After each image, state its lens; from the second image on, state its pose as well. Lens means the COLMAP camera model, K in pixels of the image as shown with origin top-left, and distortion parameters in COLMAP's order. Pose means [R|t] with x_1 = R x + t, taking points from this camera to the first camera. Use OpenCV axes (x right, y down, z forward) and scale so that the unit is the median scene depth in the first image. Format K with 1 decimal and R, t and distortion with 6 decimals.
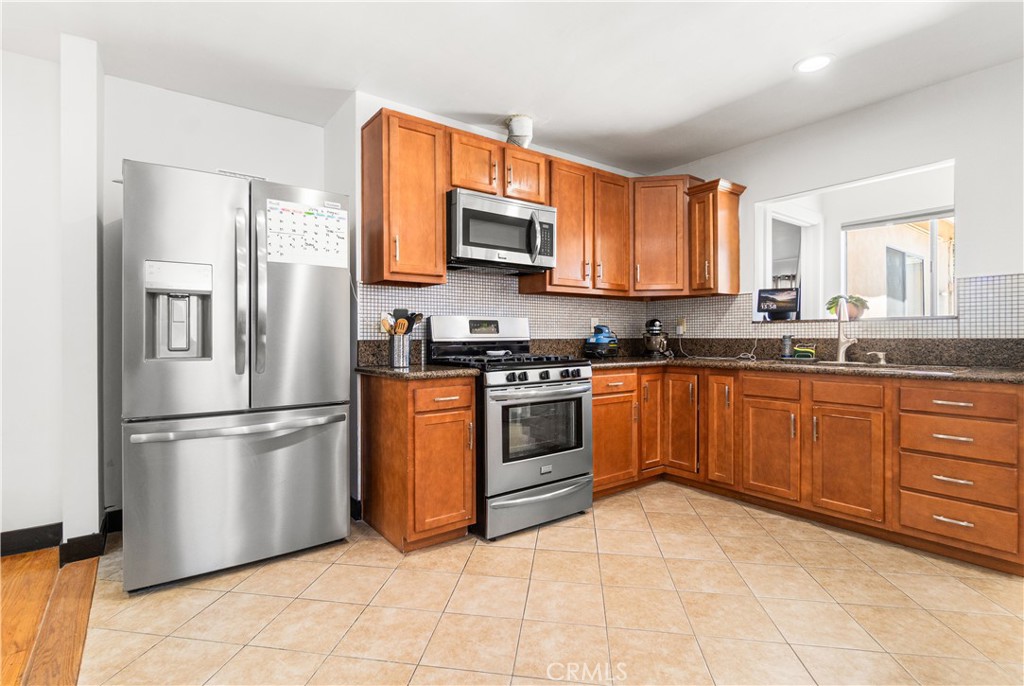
lens RADIAL K [[438.5, 0, 530.0], [0, 438.5, 335.6], [0, 0, 1]] dist [-0.001166, -0.000423]
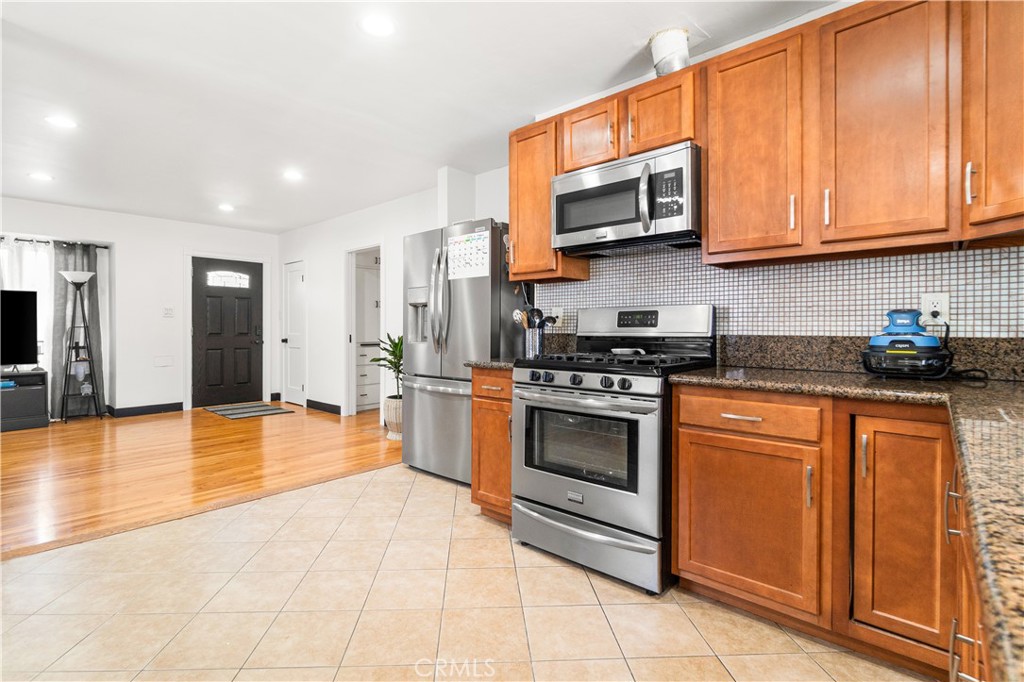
lens RADIAL K [[478.1, 0, 512.5], [0, 478.1, 330.2], [0, 0, 1]] dist [0.001748, 0.000409]
pose [[0.237658, 0.005527, -0.971333, 0.791002], [-0.001533, 0.999985, 0.005315, -0.004390], [0.971348, 0.000226, 0.237663, 0.625598]]
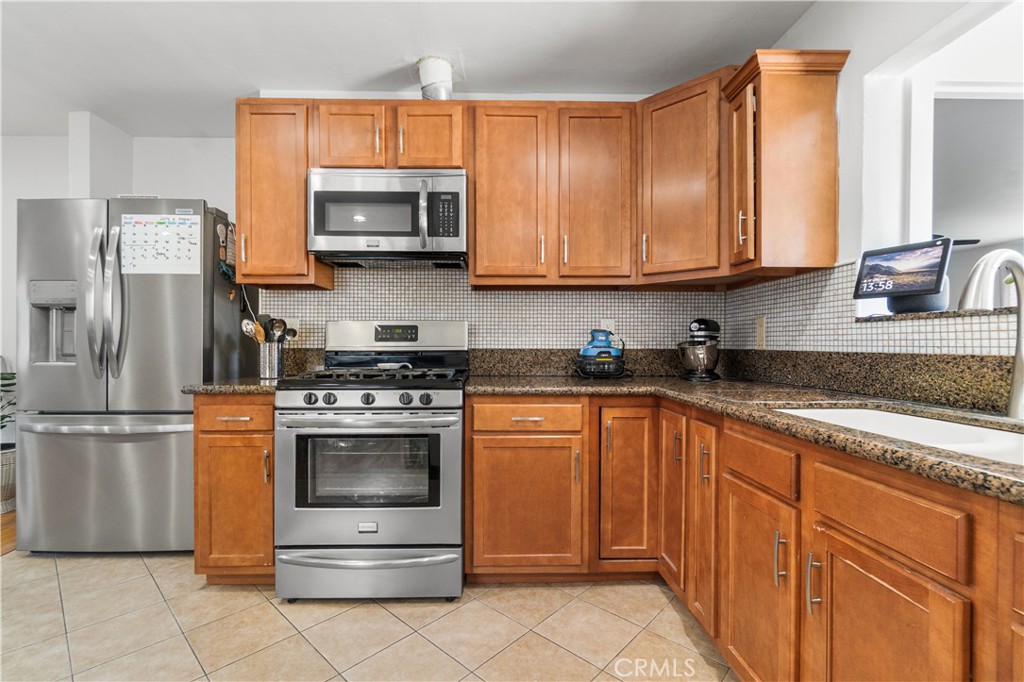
lens RADIAL K [[444.8, 0, 507.3], [0, 444.8, 346.3], [0, 0, 1]] dist [-0.001357, -0.003081]
pose [[0.833925, 0.007679, -0.551824, 0.588367], [-0.003802, 0.999959, 0.008170, -0.003964], [0.551864, -0.004715, 0.833921, 0.469177]]
